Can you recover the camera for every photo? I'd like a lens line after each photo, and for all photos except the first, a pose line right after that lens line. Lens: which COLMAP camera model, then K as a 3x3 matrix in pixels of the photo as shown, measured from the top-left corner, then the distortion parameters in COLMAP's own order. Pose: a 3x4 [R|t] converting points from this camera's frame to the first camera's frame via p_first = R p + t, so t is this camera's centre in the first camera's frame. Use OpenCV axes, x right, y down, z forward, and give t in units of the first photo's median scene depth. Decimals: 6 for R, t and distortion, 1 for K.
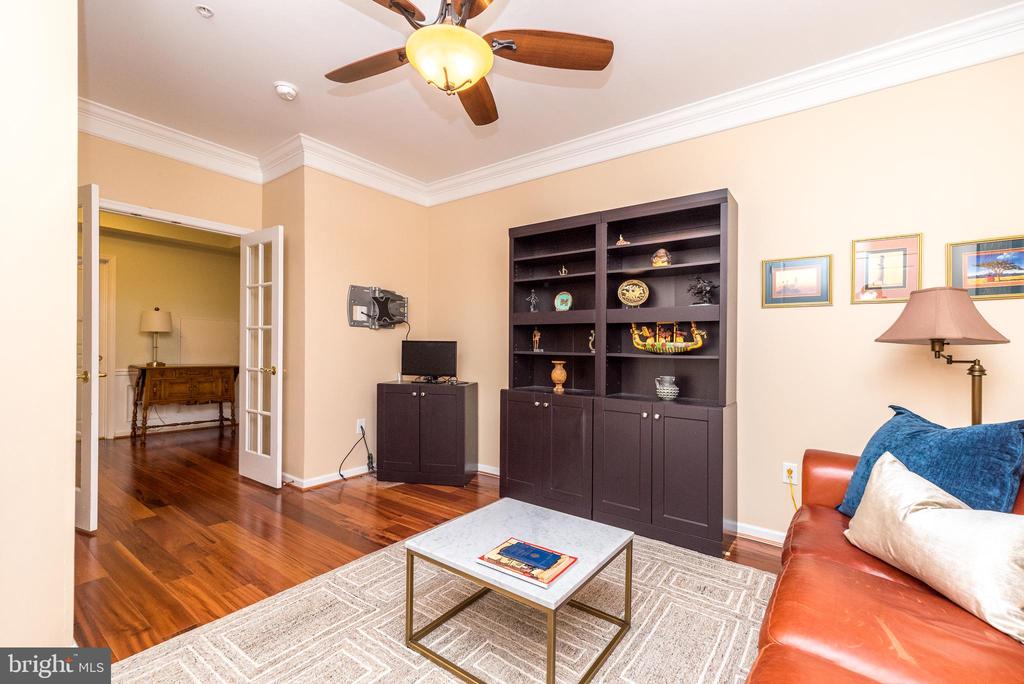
lens RADIAL K [[445.2, 0, 512.1], [0, 445.2, 340.1], [0, 0, 1]] dist [0.005161, 0.000244]
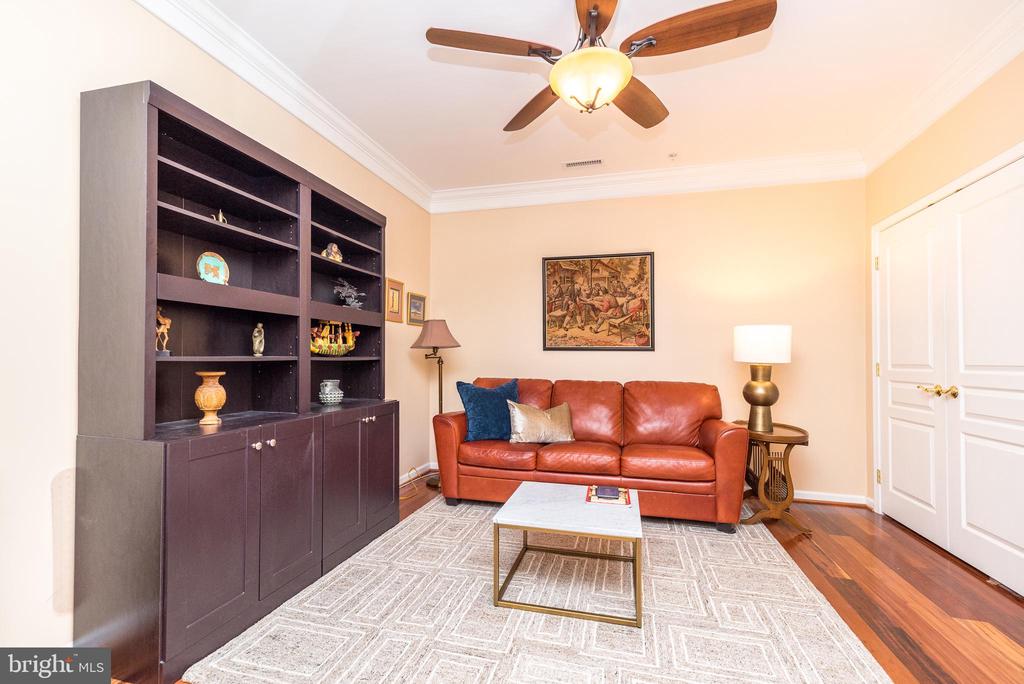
lens RADIAL K [[445.2, 0, 512.1], [0, 445.2, 340.1], [0, 0, 1]] dist [0.005161, 0.000244]
pose [[-0.359331, 0.015339, 0.933084, -0.652545], [-0.030337, 0.999144, -0.028108, 0.012012], [-0.932717, -0.038406, -0.358558, 0.968294]]
